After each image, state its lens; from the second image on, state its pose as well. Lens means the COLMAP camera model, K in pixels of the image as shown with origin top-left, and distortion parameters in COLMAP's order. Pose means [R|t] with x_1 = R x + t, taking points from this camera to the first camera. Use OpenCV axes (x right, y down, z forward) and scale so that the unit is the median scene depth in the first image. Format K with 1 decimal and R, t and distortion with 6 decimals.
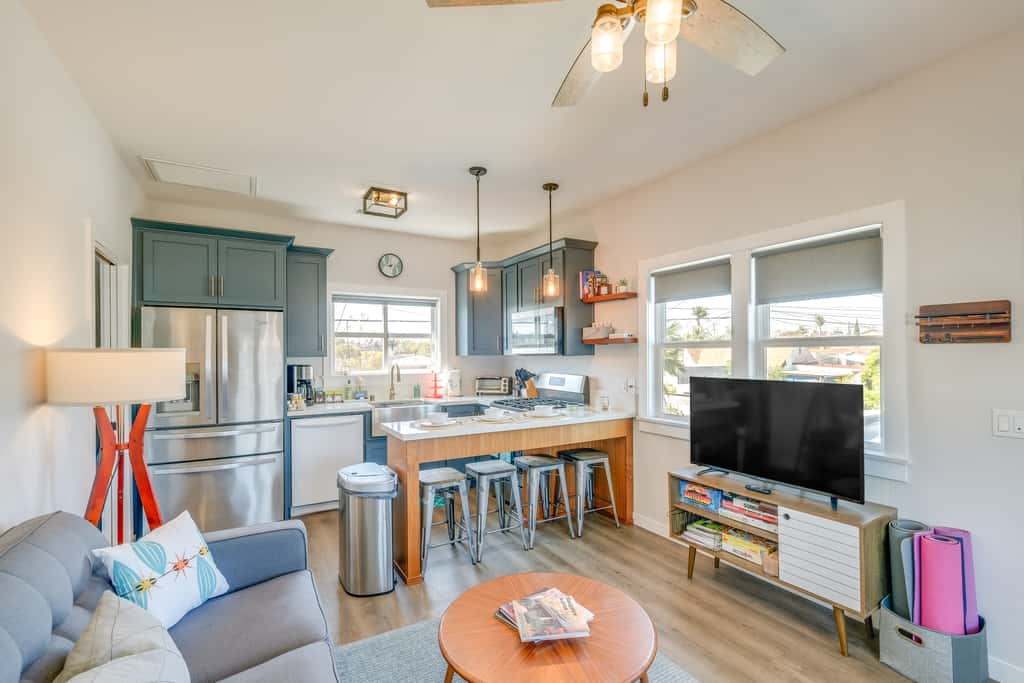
lens RADIAL K [[459.3, 0, 516.9], [0, 459.3, 350.3], [0, 0, 1]] dist [-0.001566, -0.000470]
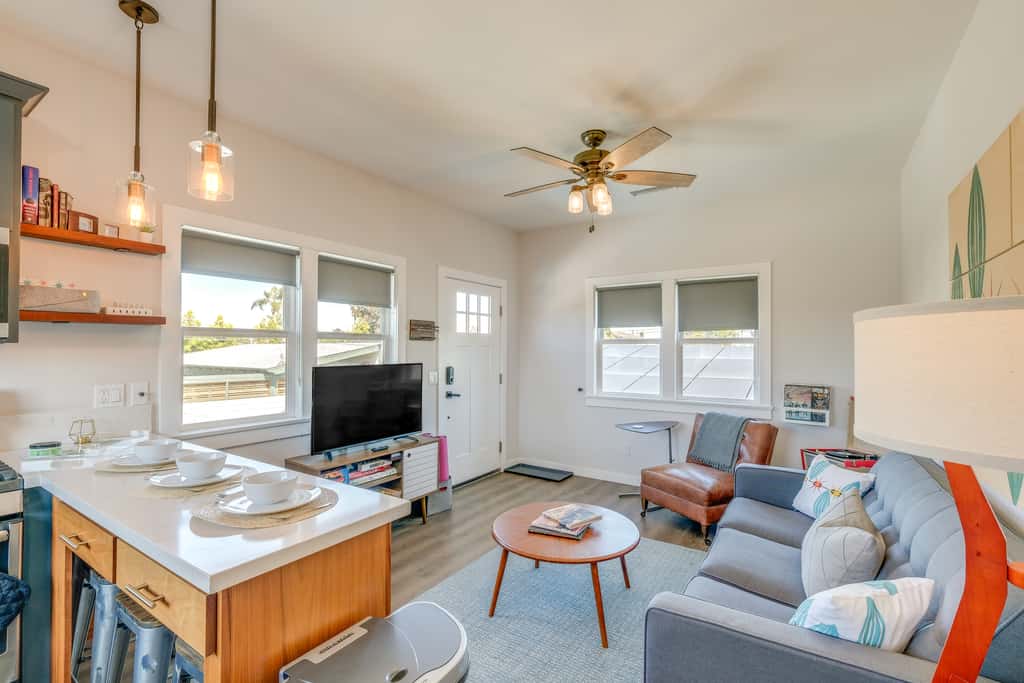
lens RADIAL K [[457.6, 0, 511.7], [0, 457.6, 345.0], [0, 0, 1]] dist [-0.000527, -0.000315]
pose [[-0.431212, 0.011681, 0.902175, -0.557648], [-0.007469, 0.999836, -0.016515, 0.018814], [-0.902220, -0.013860, -0.431054, 0.844038]]
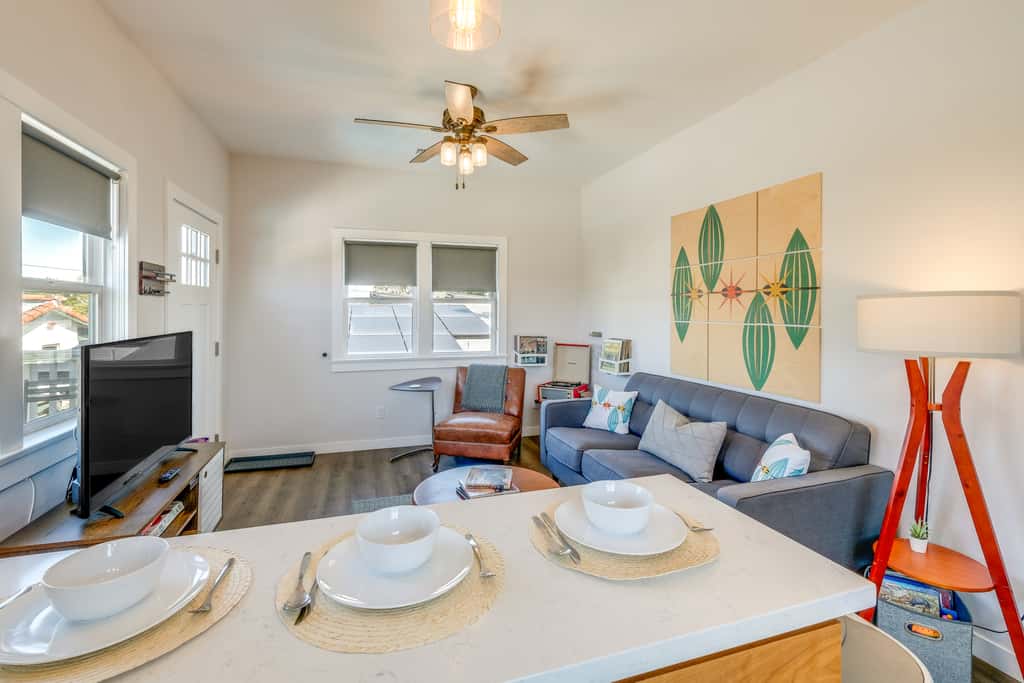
lens RADIAL K [[459.8, 0, 508.4], [0, 459.8, 310.3], [0, 0, 1]] dist [-0.000618, -0.000018]
pose [[-0.975738, 0.000105, 0.218941, -0.145044], [-0.000505, 0.999996, -0.002731, 0.015435], [-0.218941, -0.002776, -0.975734, 1.126760]]
